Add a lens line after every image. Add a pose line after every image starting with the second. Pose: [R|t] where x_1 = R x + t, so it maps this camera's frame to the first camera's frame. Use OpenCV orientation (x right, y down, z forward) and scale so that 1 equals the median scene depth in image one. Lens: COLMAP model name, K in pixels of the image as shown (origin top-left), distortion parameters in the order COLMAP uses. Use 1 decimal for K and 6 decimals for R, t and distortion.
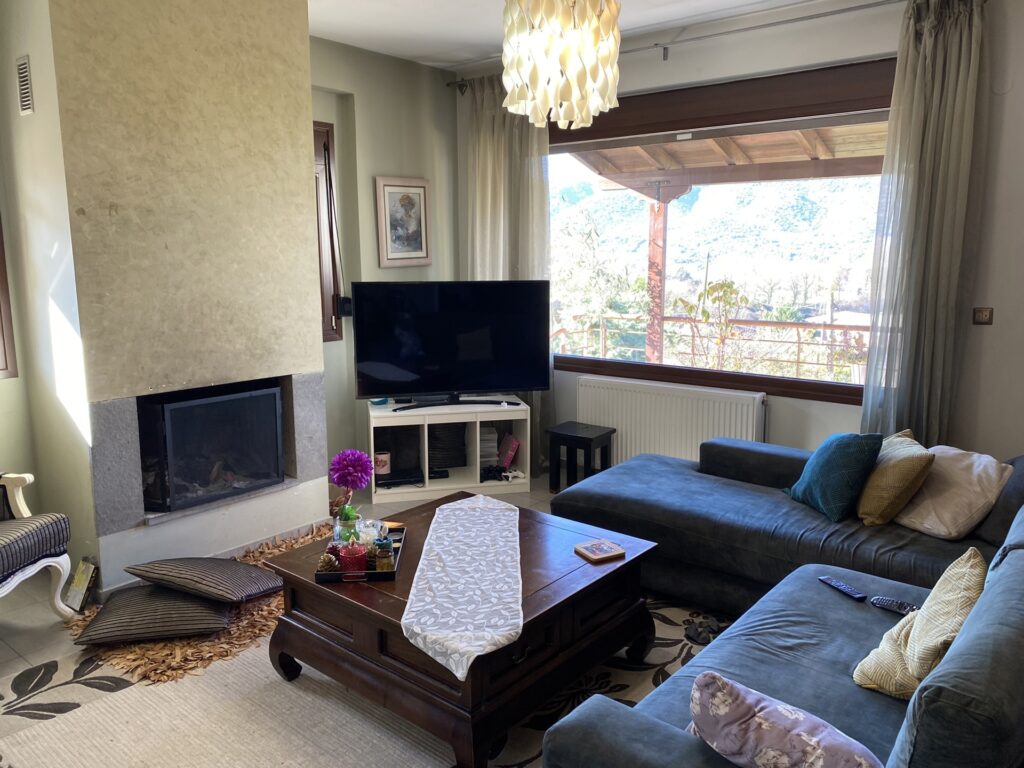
lens RADIAL K [[769.6, 0, 512.6], [0, 769.6, 380.8], [0, 0, 1]] dist [0.047576, -0.065527]
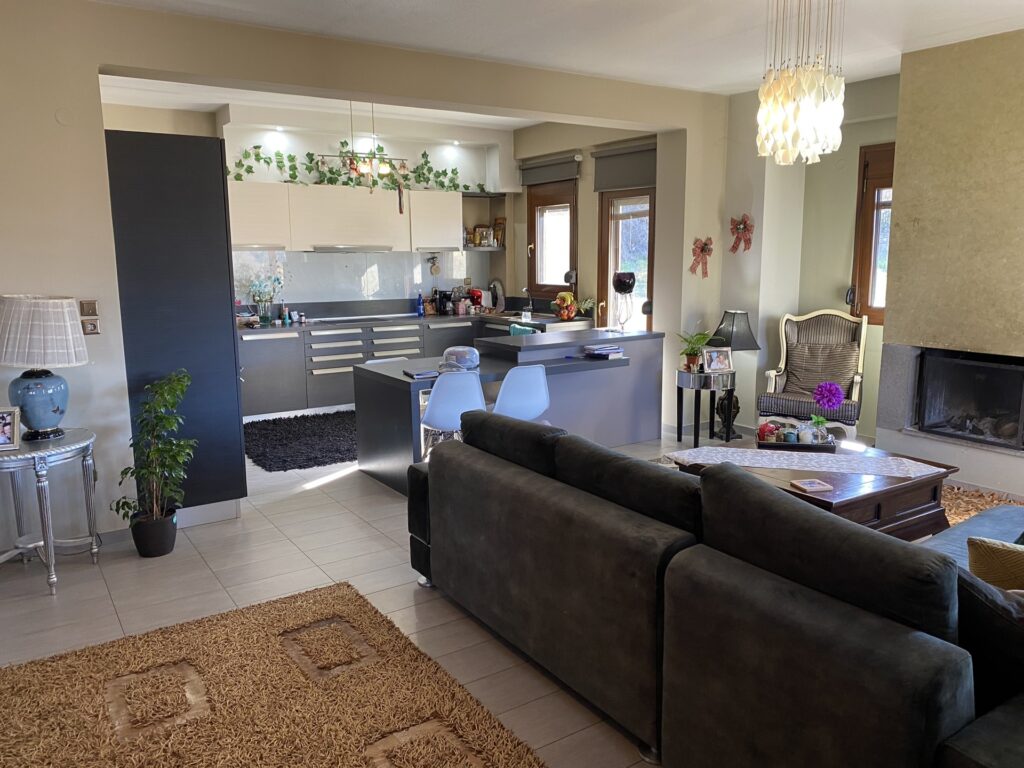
lens RADIAL K [[769.6, 0, 505.8], [0, 769.6, 388.9], [0, 0, 1]] dist [0.047576, -0.065527]
pose [[-0.291983, 0.173414, -0.940571, 1.099374], [-0.148349, 0.963311, 0.223659, -0.112088], [0.944848, 0.204838, -0.255544, 0.620092]]
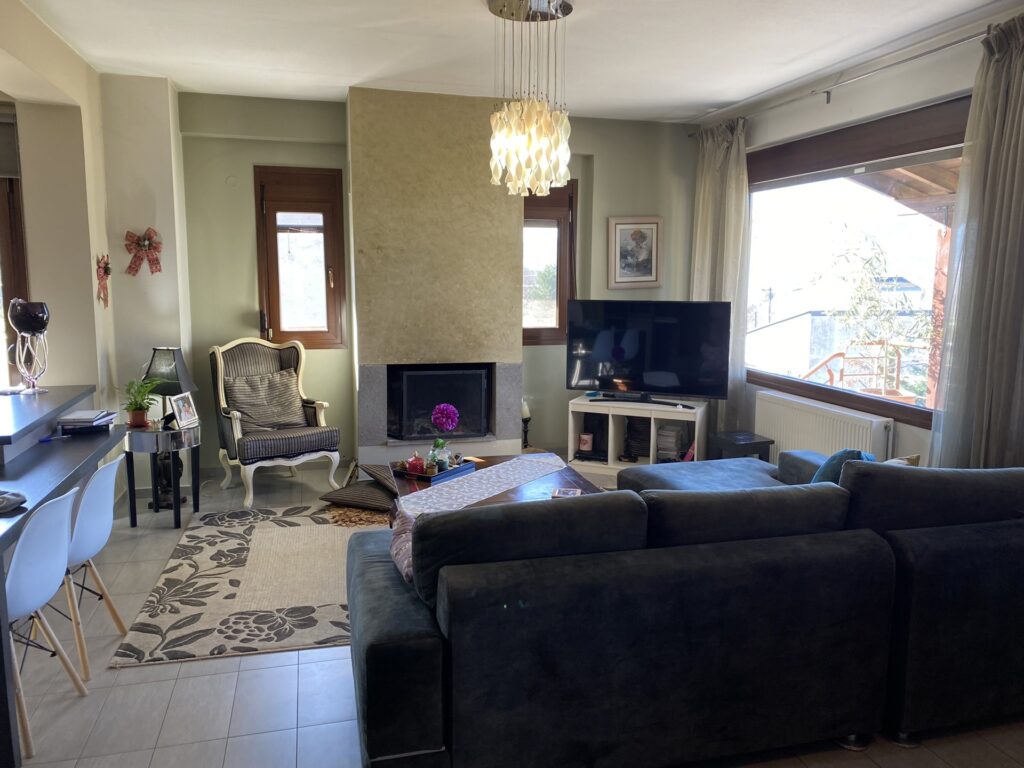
lens RADIAL K [[769.6, 0, 527.4], [0, 769.6, 389.7], [0, 0, 1]] dist [0.047576, -0.065527]
pose [[0.815947, 0.097508, -0.569844, 0.633193], [-0.105777, 0.994215, 0.018664, 0.010416], [0.568367, 0.045047, 0.821541, -0.141242]]
